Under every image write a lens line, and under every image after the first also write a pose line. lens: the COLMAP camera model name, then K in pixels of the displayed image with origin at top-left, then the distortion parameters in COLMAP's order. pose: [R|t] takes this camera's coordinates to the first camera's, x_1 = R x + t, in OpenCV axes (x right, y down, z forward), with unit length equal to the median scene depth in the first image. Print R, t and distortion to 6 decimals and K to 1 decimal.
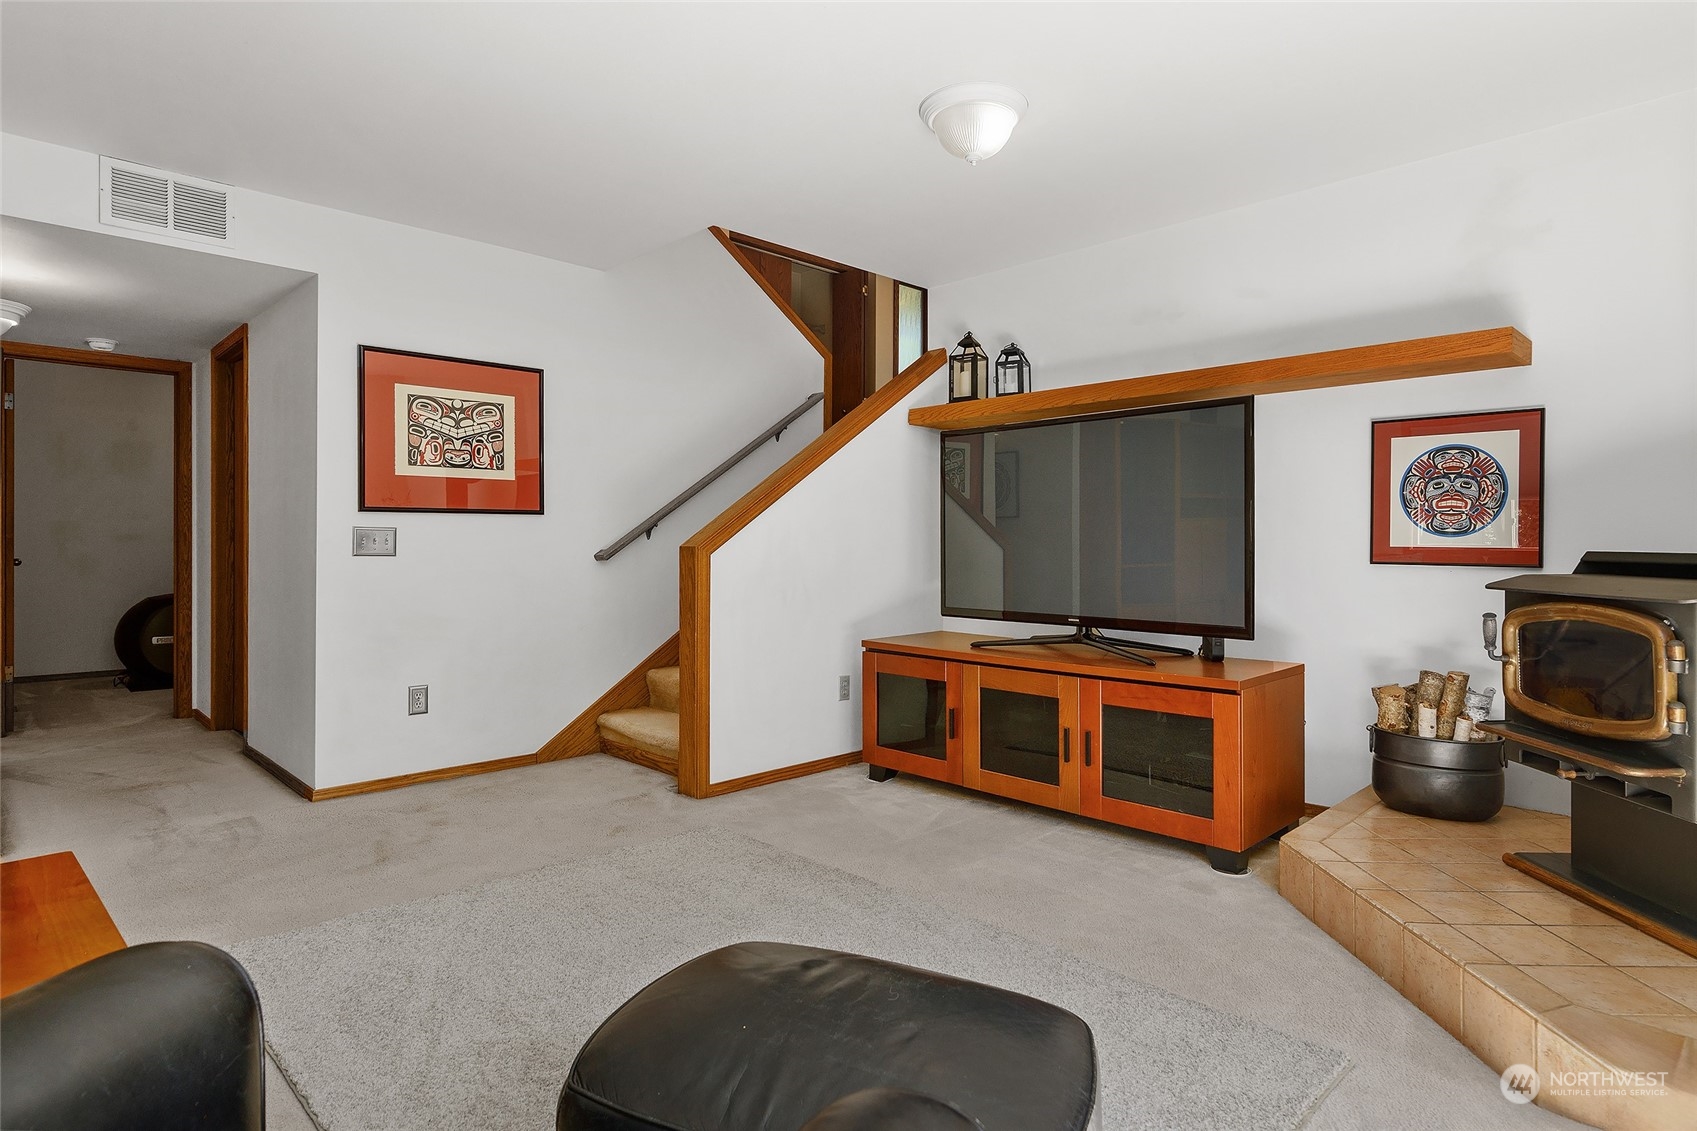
lens RADIAL K [[915.0, 0, 850.6], [0, 915.0, 529.3], [0, 0, 1]] dist [0.000113, -0.000017]
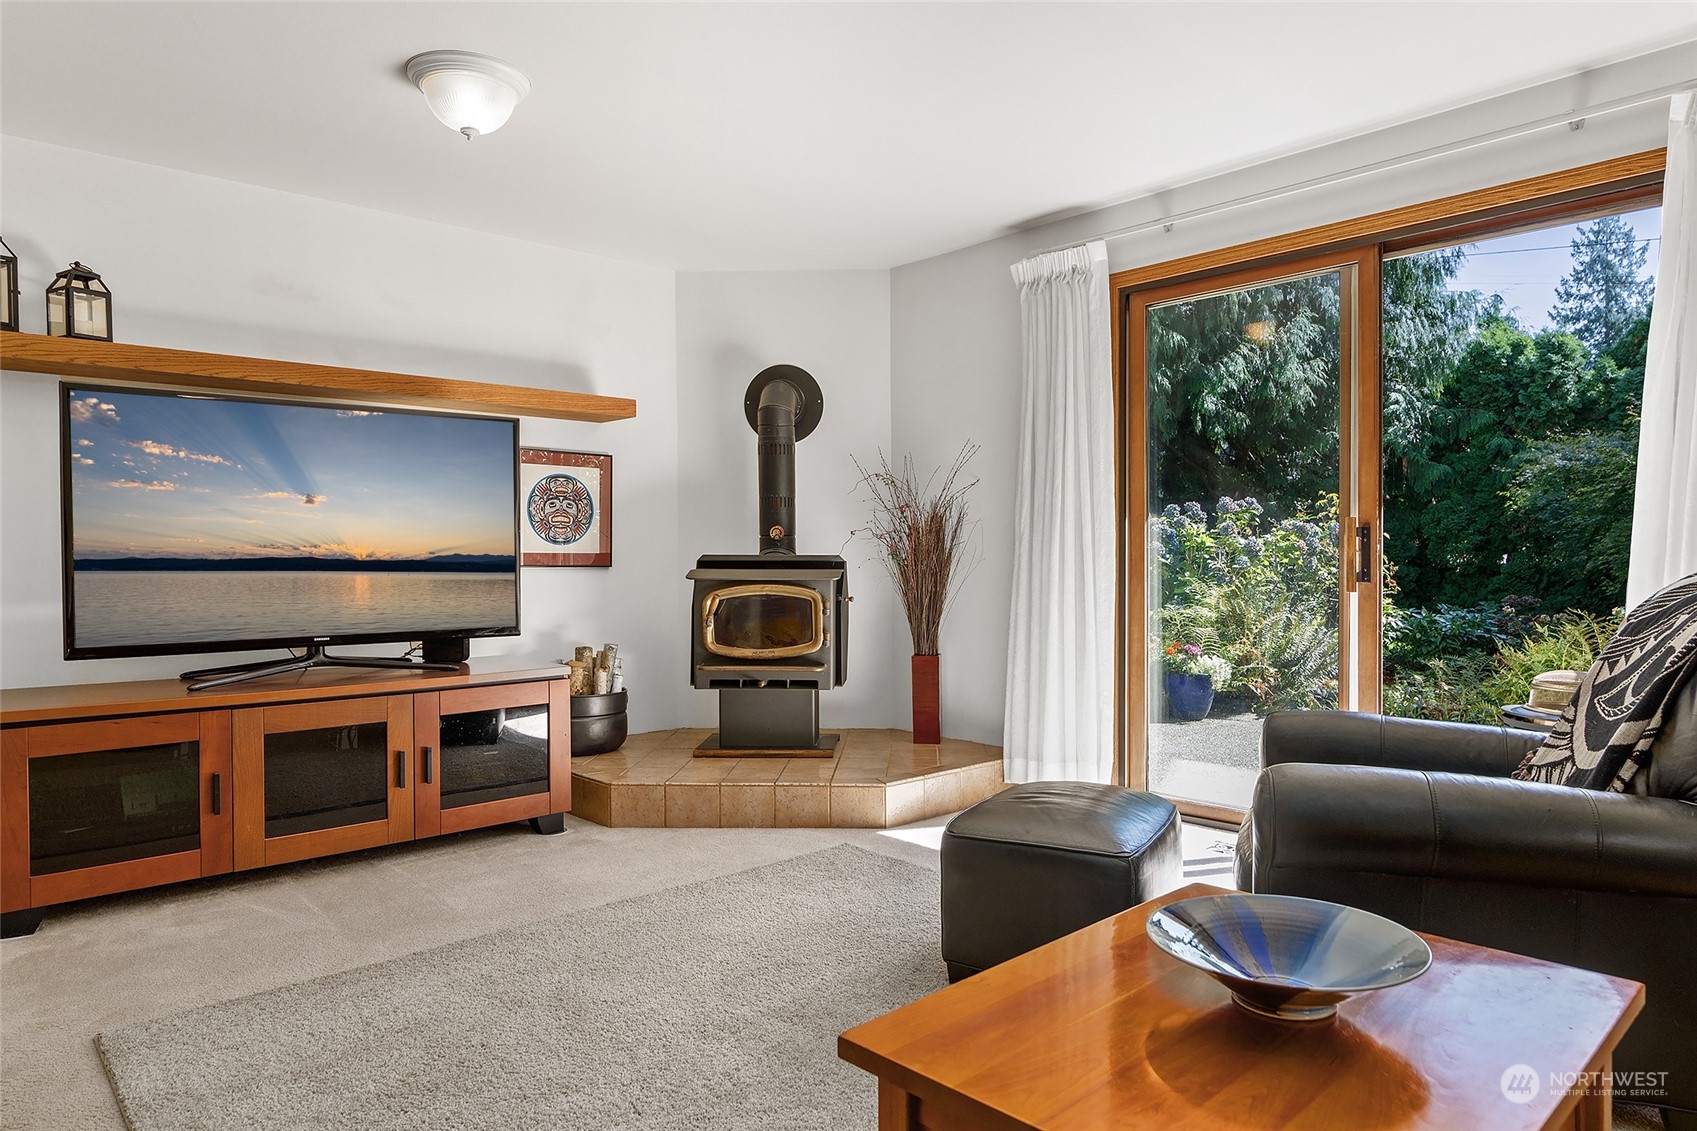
lens RADIAL K [[1054.0, 0, 853.3], [0, 1054.0, 542.5], [0, 0, 1]] dist [0.002710, -0.002695]
pose [[0.037987, 0.009172, 0.999236, -0.816570], [-0.012273, 0.999887, -0.008712, 0.012885], [-0.999203, -0.011933, 0.038096, 0.519247]]
